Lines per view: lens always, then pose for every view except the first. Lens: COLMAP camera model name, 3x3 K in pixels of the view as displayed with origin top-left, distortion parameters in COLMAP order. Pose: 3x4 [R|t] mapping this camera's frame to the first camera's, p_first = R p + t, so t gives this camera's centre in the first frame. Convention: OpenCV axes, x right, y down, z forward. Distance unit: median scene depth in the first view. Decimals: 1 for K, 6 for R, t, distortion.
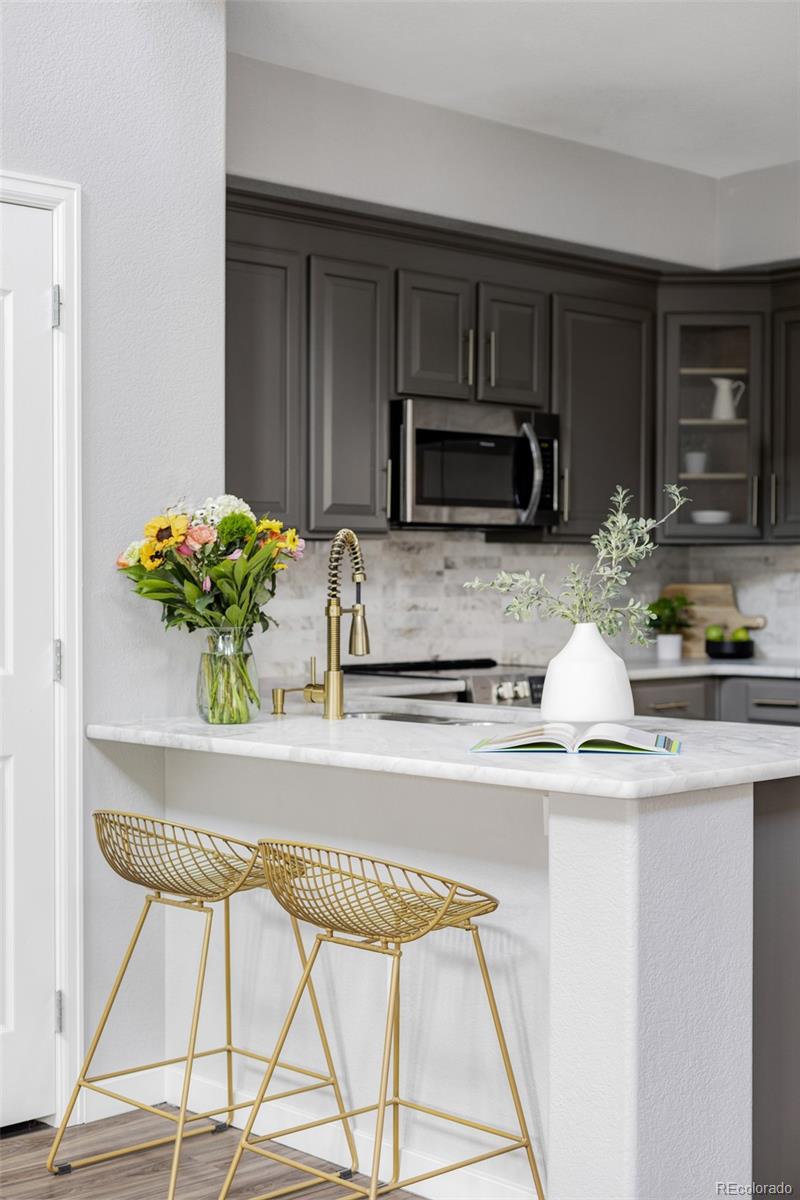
lens RADIAL K [[1748.6, 0, 392.1], [0, 1748.6, 603.0], [0, 0, 1]] dist [0.035502, 0.000000]
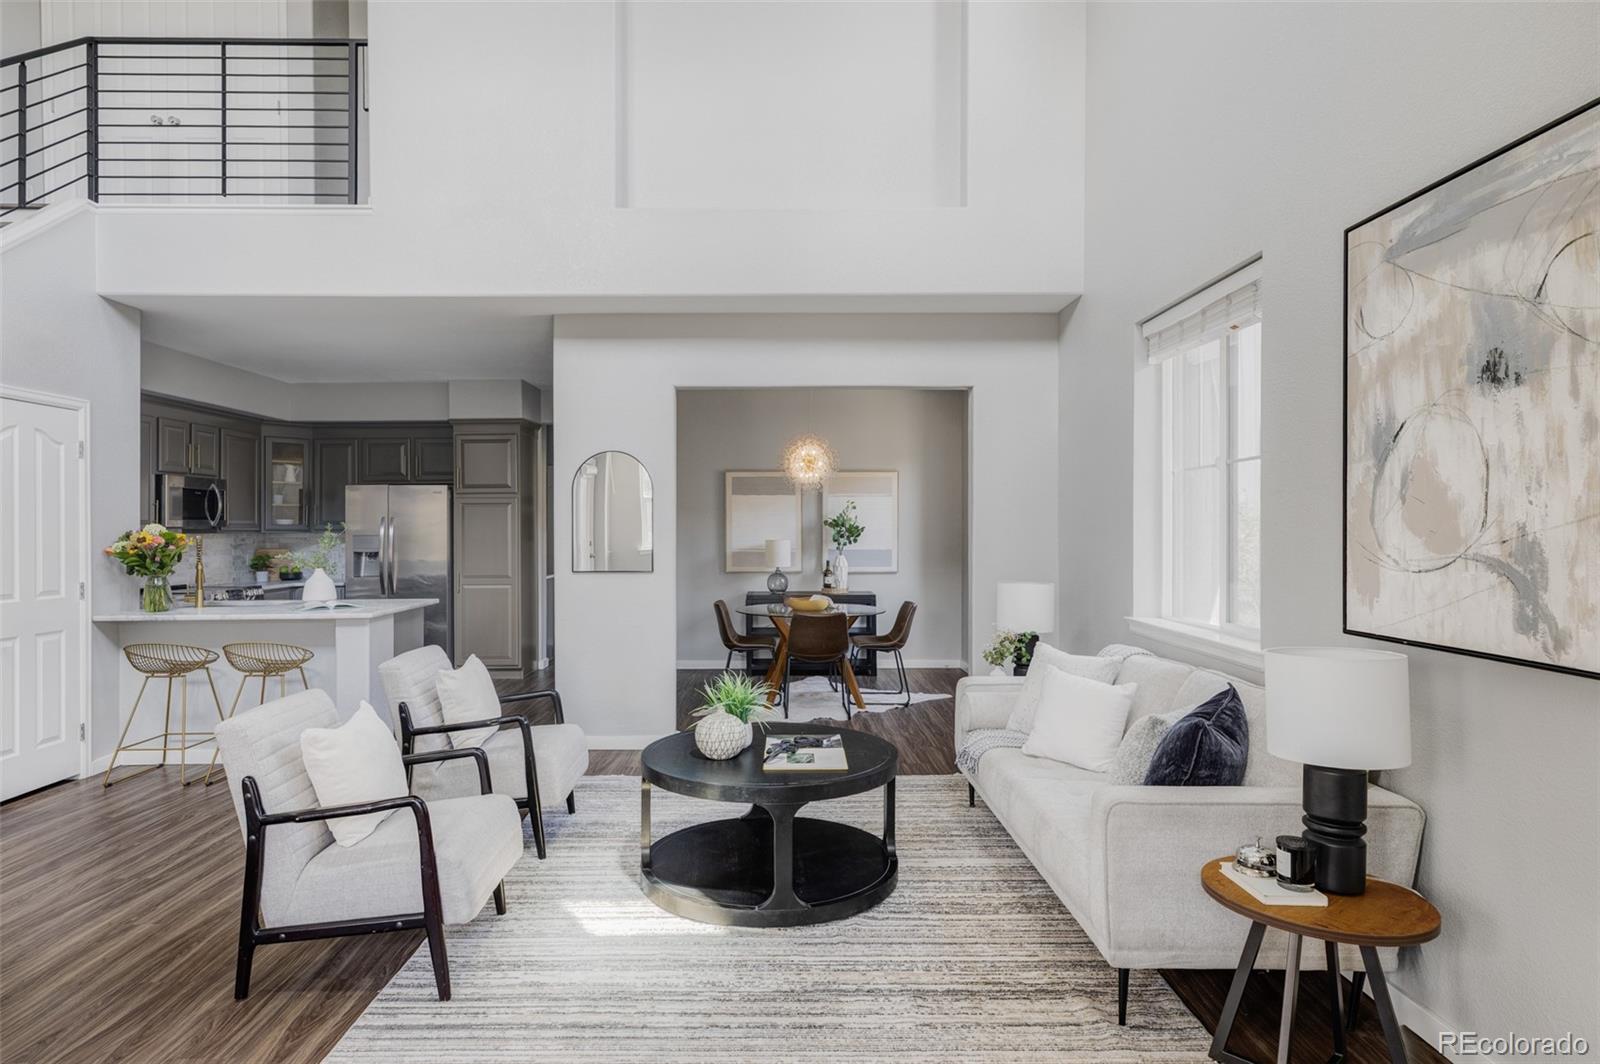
lens RADIAL K [[901.6, 0, 790.6], [0, 901.6, 527.6], [0, 0, 1]] dist [0.008609, 0.000836]
pose [[0.680228, -0.002167, 0.732998, -0.437822], [0.017002, 0.999773, -0.012823, -0.022573], [-0.732804, 0.021185, 0.680110, -0.604035]]
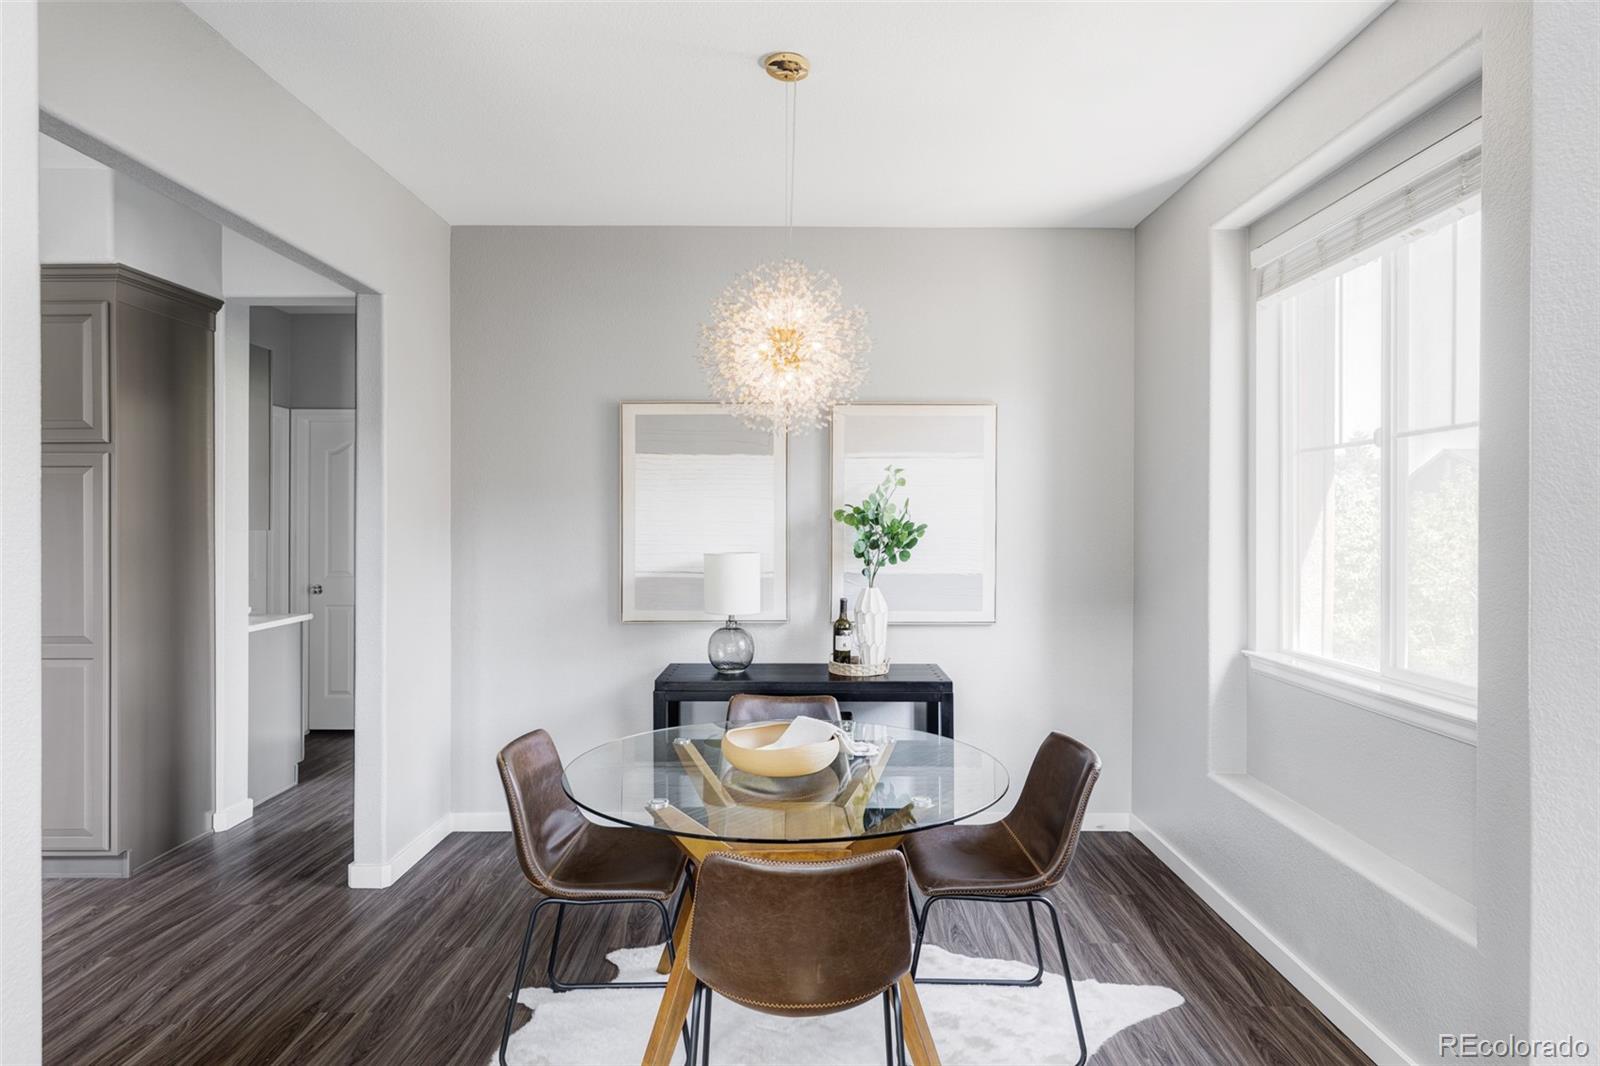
lens RADIAL K [[950.3, 0, 800.0], [0, 950.3, 527.2], [0, 0, 1]] dist [-0.000763, 0.000045]
pose [[0.690472, -0.003046, 0.723353, 0.440629], [0.012469, 0.999893, -0.007692, -0.040050], [-0.723252, 0.014331, 0.690436, 0.132328]]
